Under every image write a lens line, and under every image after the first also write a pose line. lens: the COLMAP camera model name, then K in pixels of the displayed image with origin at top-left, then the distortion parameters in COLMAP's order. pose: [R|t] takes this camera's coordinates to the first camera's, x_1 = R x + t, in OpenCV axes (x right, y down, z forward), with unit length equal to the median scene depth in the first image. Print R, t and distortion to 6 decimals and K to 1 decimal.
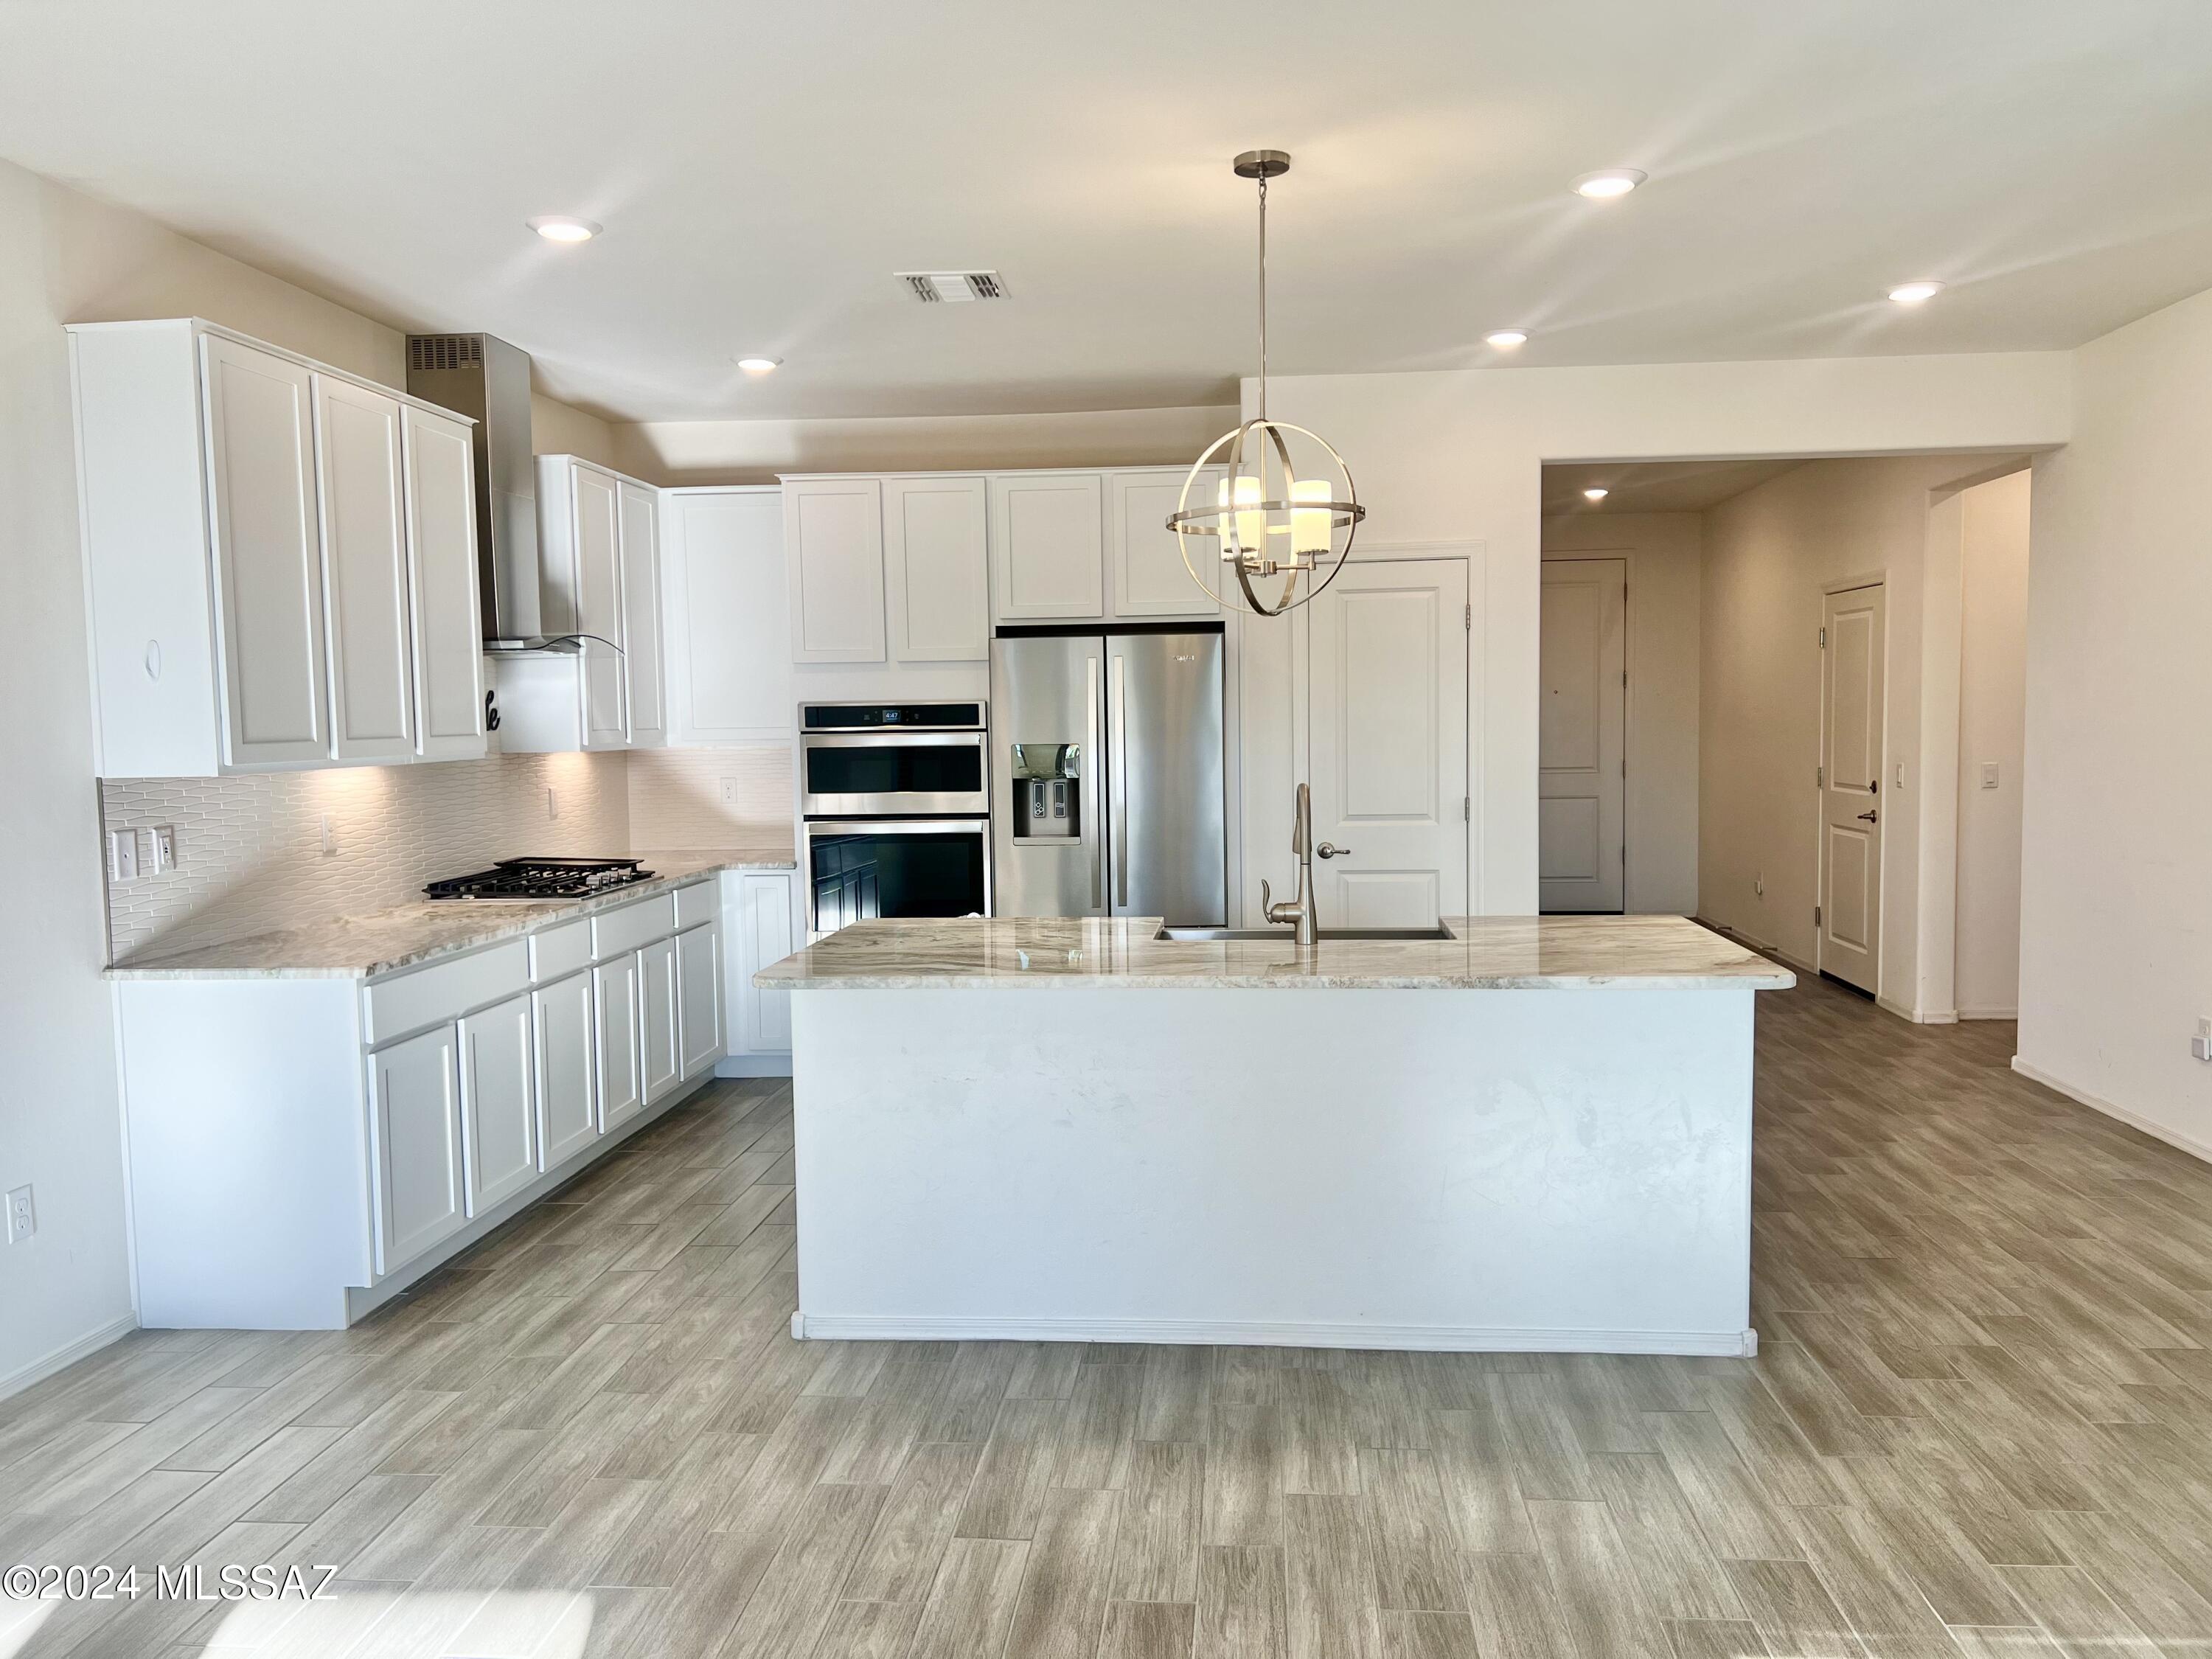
lens RADIAL K [[1667.3, 0, 1120.3], [0, 1667.3, 836.5], [0, 0, 1]] dist [0.045496, -0.039801]
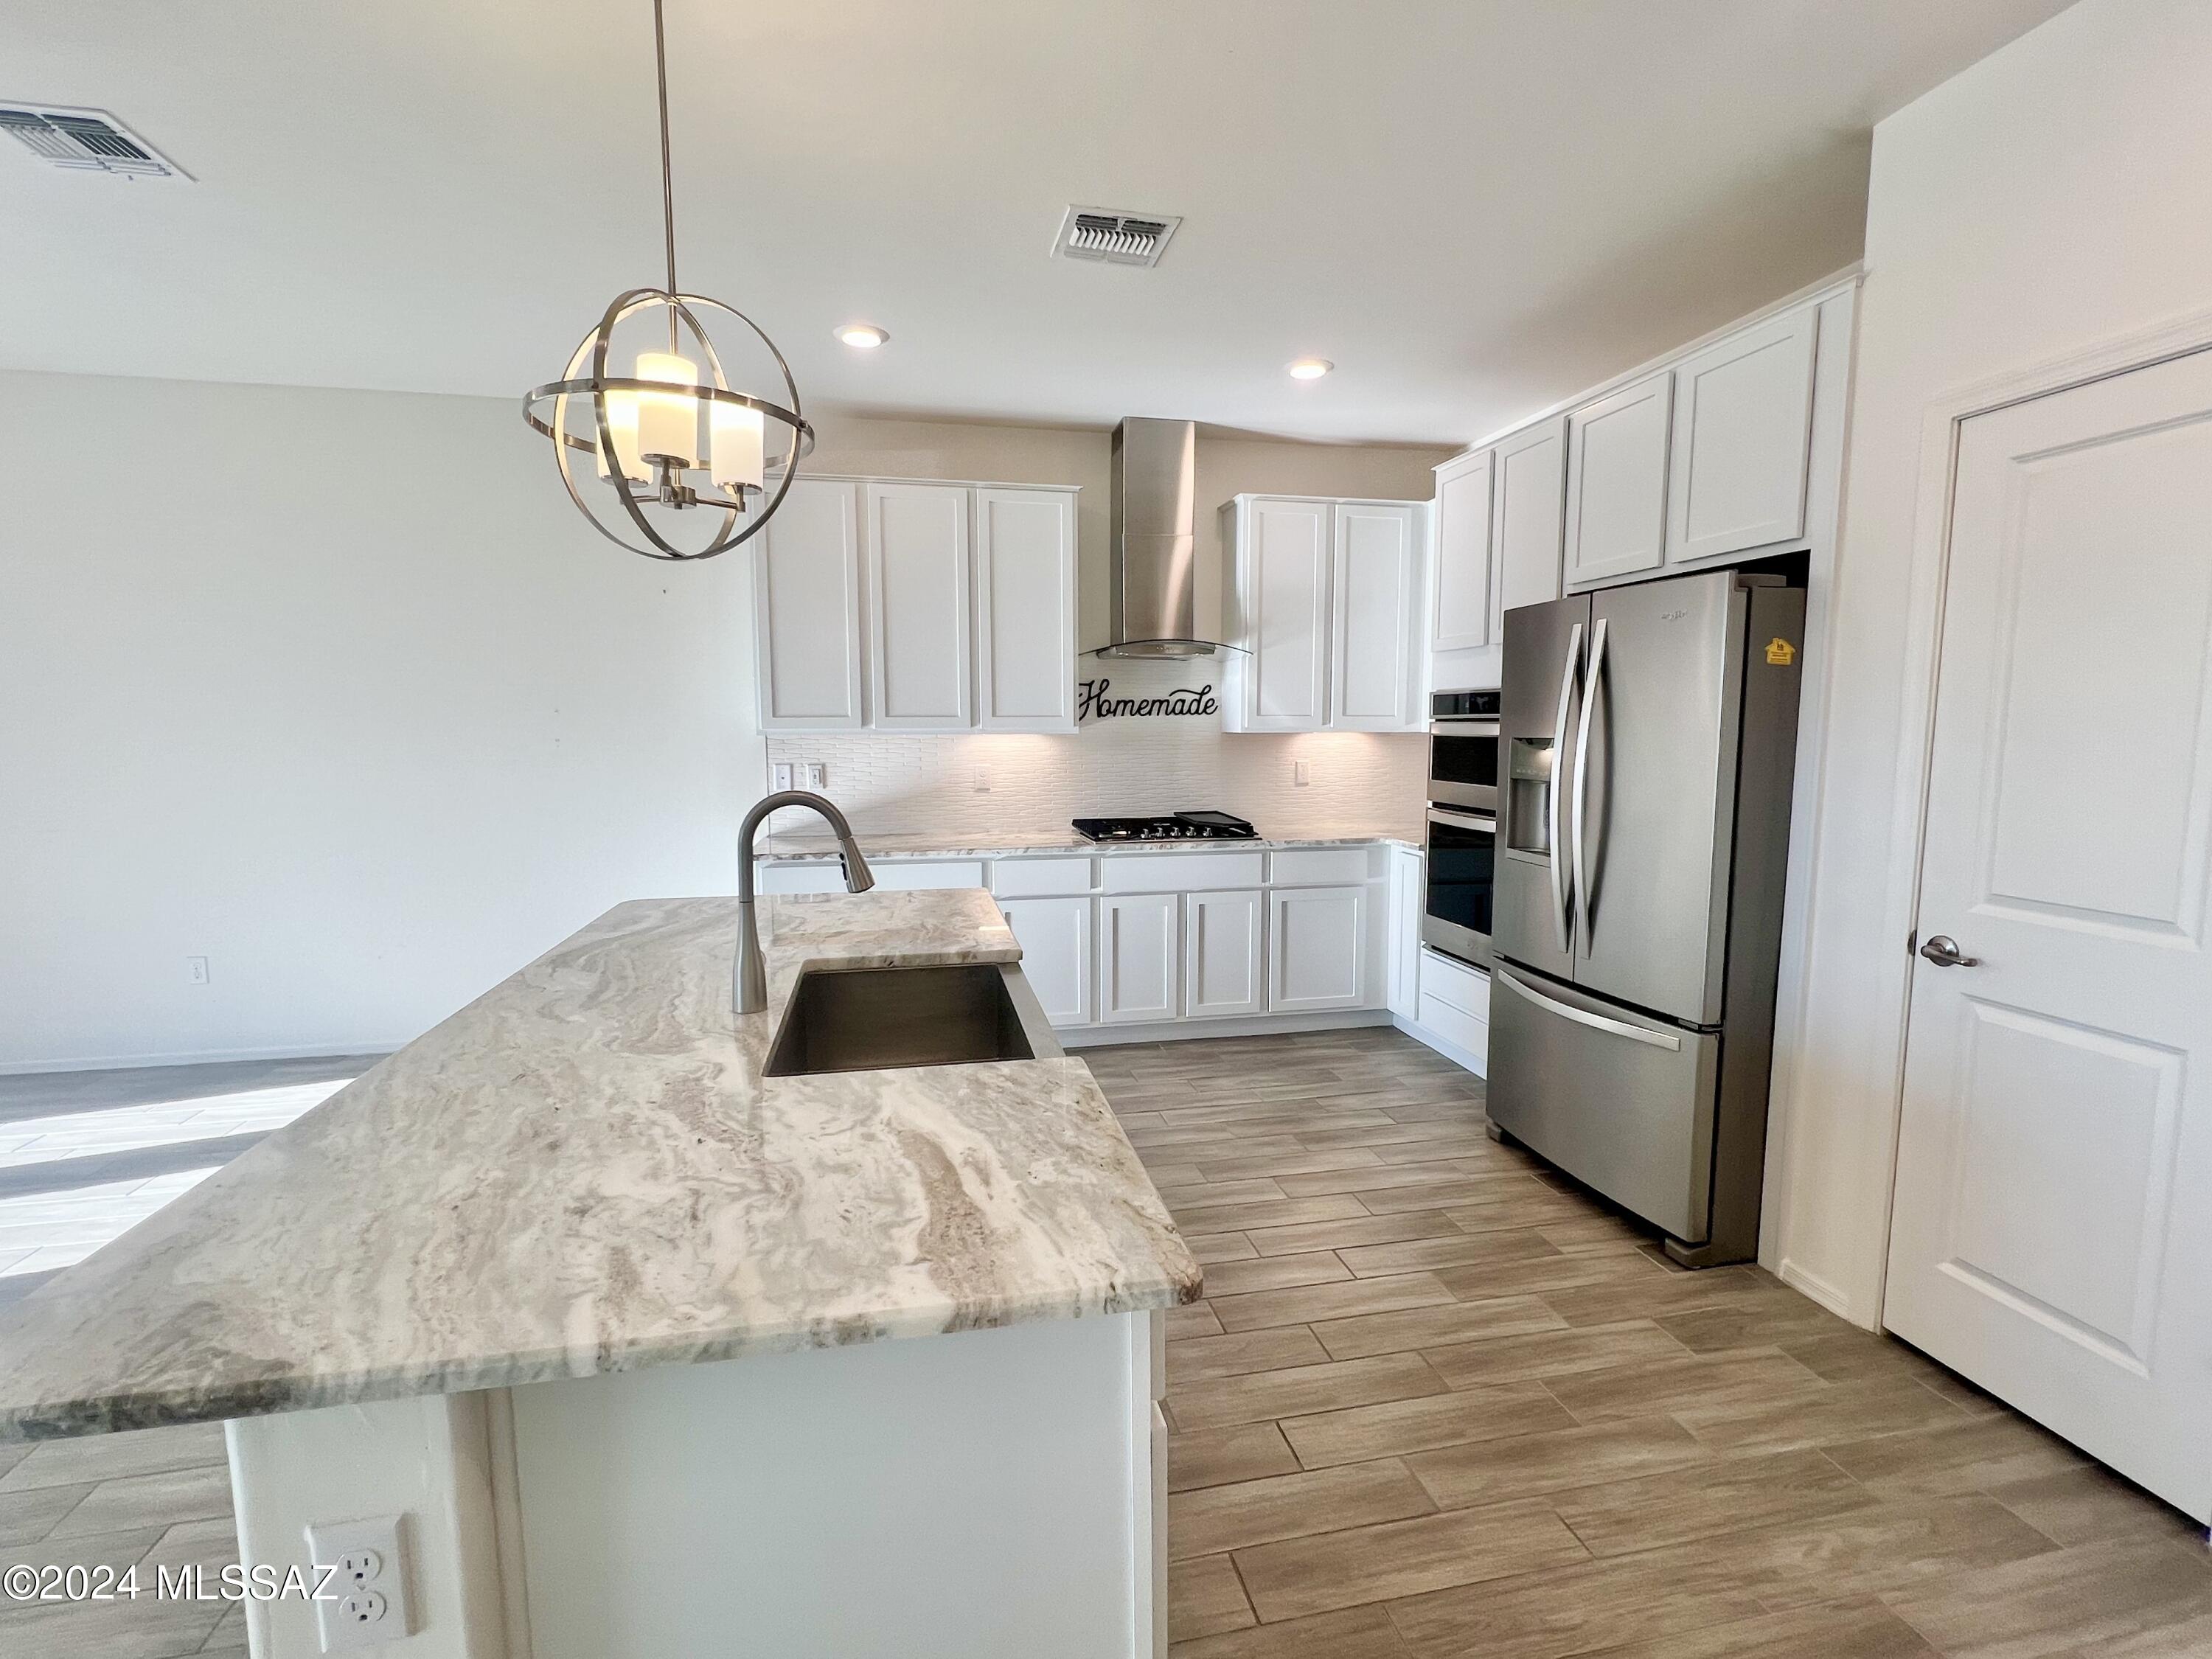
lens RADIAL K [[1016.1, 0, 1104.5], [0, 1016.1, 829.2], [0, 0, 1]] dist [-0.004624, 0.001300]
pose [[0.283050, 0.117975, -0.951822, 0.380106], [-0.074049, 0.992132, 0.100951, -0.046939], [0.956242, 0.041907, 0.289559, 0.677290]]
